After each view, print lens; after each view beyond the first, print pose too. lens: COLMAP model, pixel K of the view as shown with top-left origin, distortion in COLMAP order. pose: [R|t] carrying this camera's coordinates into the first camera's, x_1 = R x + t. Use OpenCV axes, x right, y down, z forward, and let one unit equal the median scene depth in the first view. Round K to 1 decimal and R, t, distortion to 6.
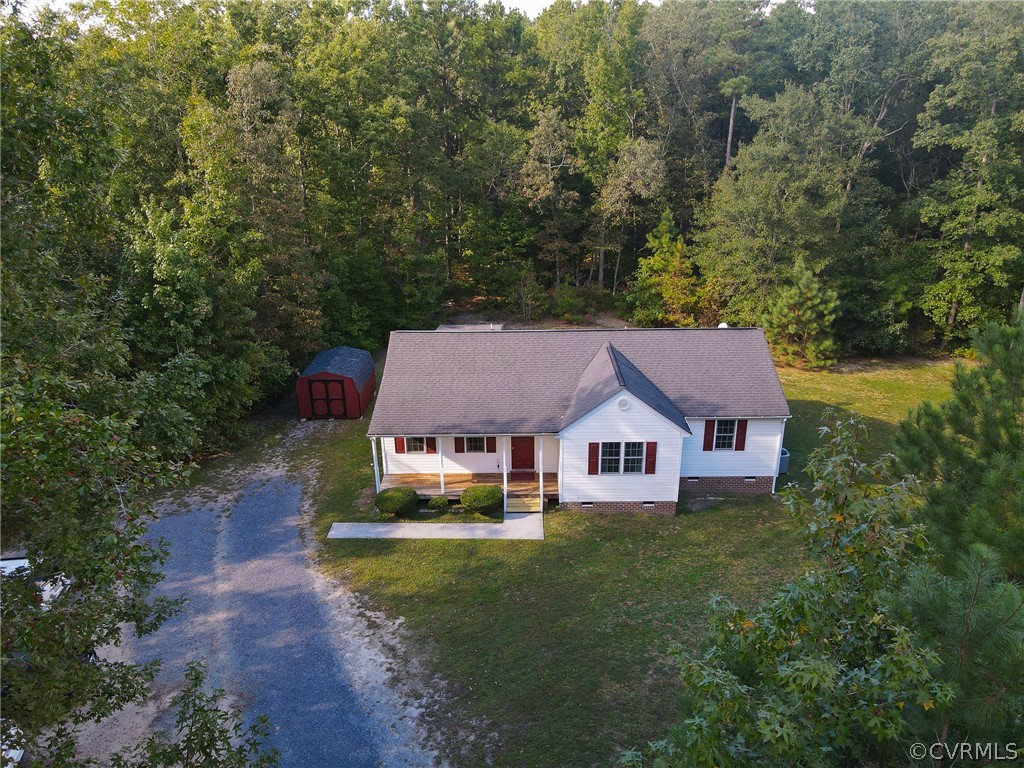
lens RADIAL K [[746.2, 0, 512.0], [0, 746.2, 384.0], [0, 0, 1]] dist [0.002667, 0.033550]
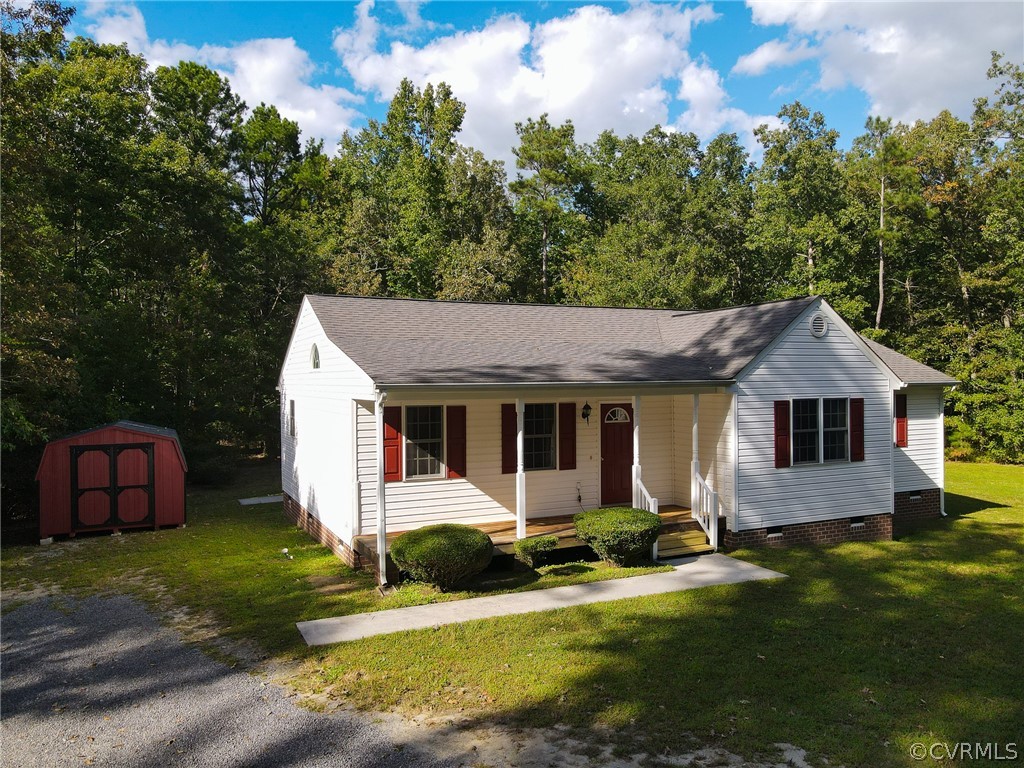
lens RADIAL K [[748.0, 0, 513.7], [0, 748.0, 381.0], [0, 0, 1]] dist [0.015384, 0.002315]
pose [[0.897642, 0.004486, 0.440702, -0.226047], [0.160741, 0.927736, -0.336849, 0.160291], [-0.410366, 0.373209, 0.832054, 0.455990]]
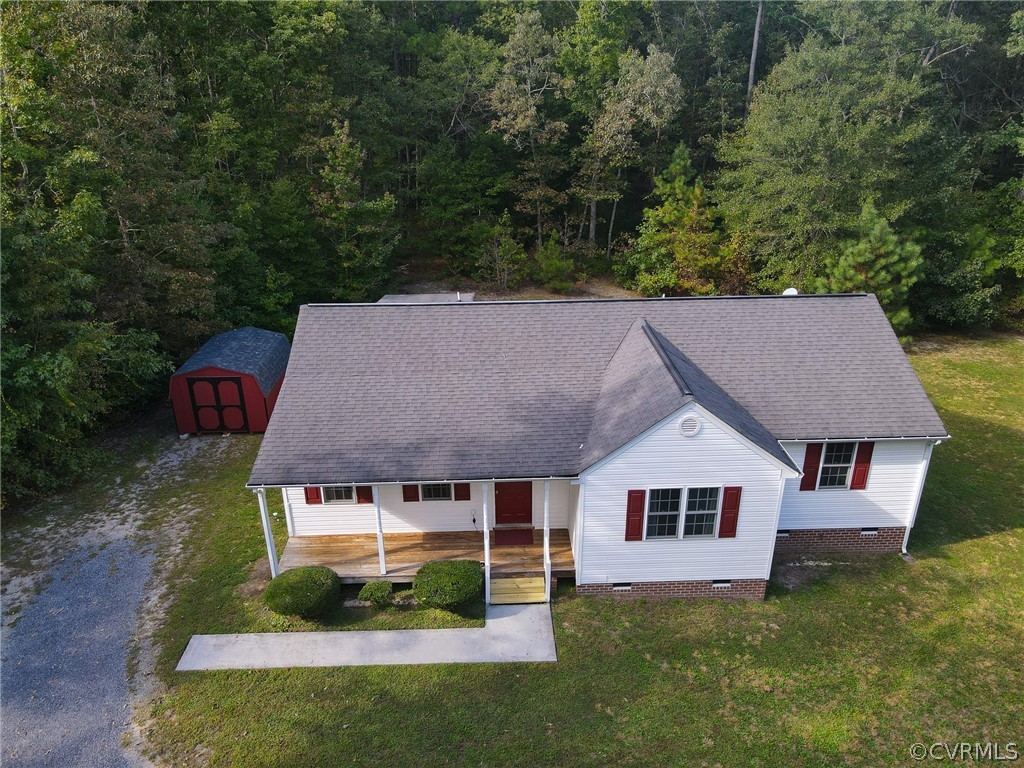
lens RADIAL K [[746.2, 0, 512.0], [0, 746.2, 384.0], [0, 0, 1]] dist [0.002667, 0.033550]
pose [[0.998823, -0.014652, 0.046232, -0.011187], [0.012961, 0.999243, 0.036668, -0.020891], [-0.046734, -0.036026, 0.998258, 0.306564]]
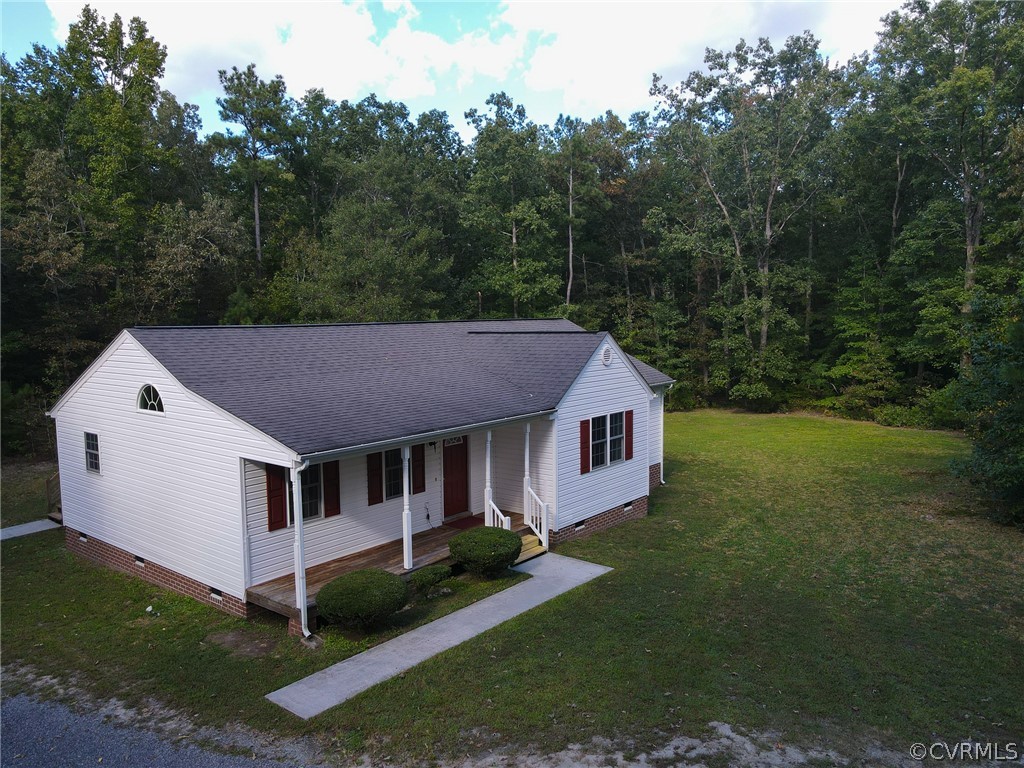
lens RADIAL K [[748.0, 0, 513.7], [0, 748.0, 381.0], [0, 0, 1]] dist [0.015384, 0.002315]
pose [[0.624422, -0.064112, 0.778451, -0.333299], [0.292601, 0.943255, -0.157020, 0.097341], [-0.724211, 0.325822, 0.607749, 0.460021]]
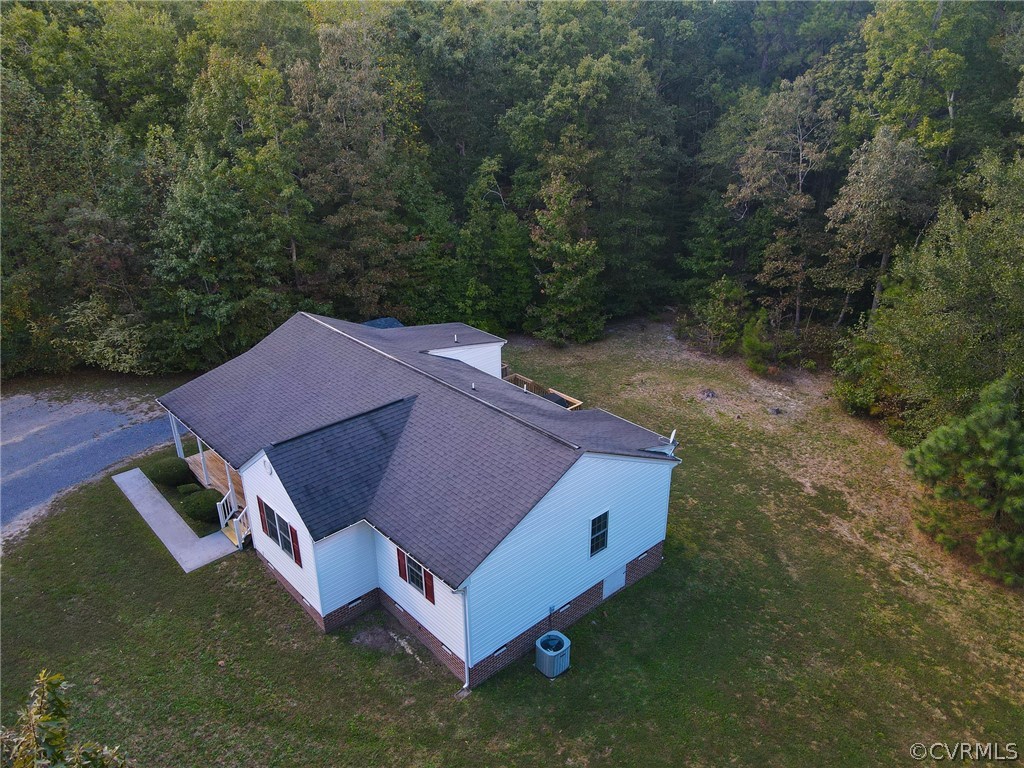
lens RADIAL K [[748.0, 0, 513.7], [0, 748.0, 381.0], [0, 0, 1]] dist [0.015384, 0.002315]
pose [[0.680661, 0.307342, -0.665013, 0.596387], [-0.268841, 0.949203, 0.163516, -0.186920], [0.681487, 0.067484, 0.728712, 0.426373]]
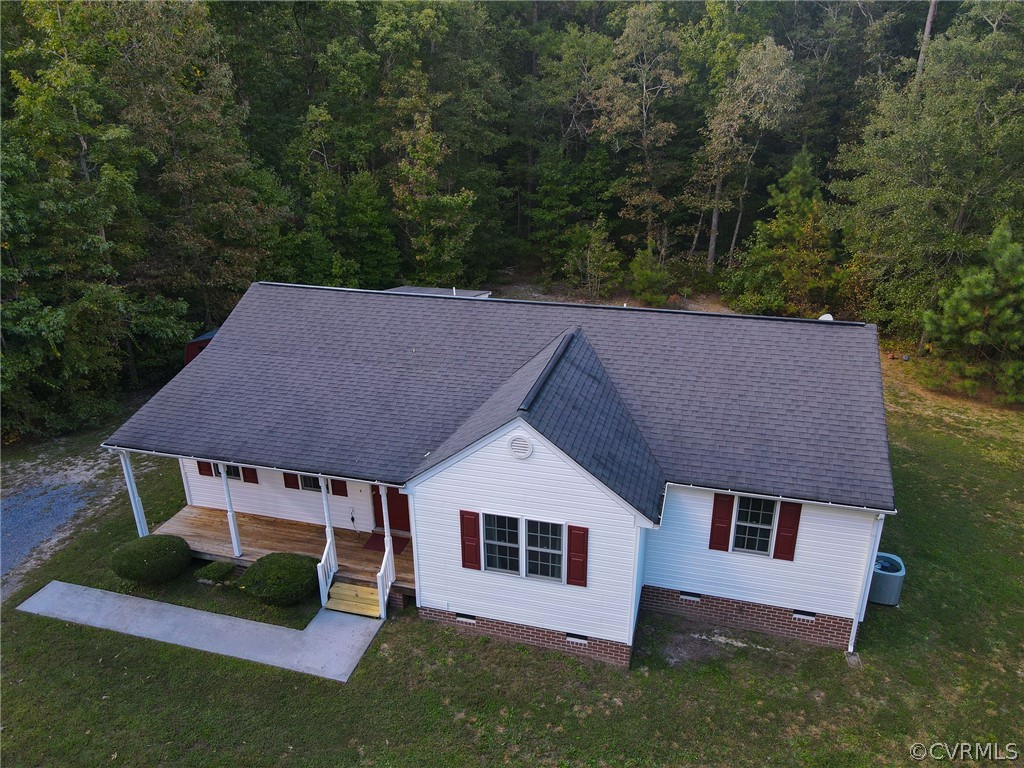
lens RADIAL K [[746.2, 0, 512.0], [0, 746.2, 384.0], [0, 0, 1]] dist [0.002667, 0.033550]
pose [[0.966191, 0.102593, -0.236538, 0.186207], [-0.097626, 0.994688, 0.032648, -0.022193], [0.238631, -0.008452, 0.971074, 0.368157]]
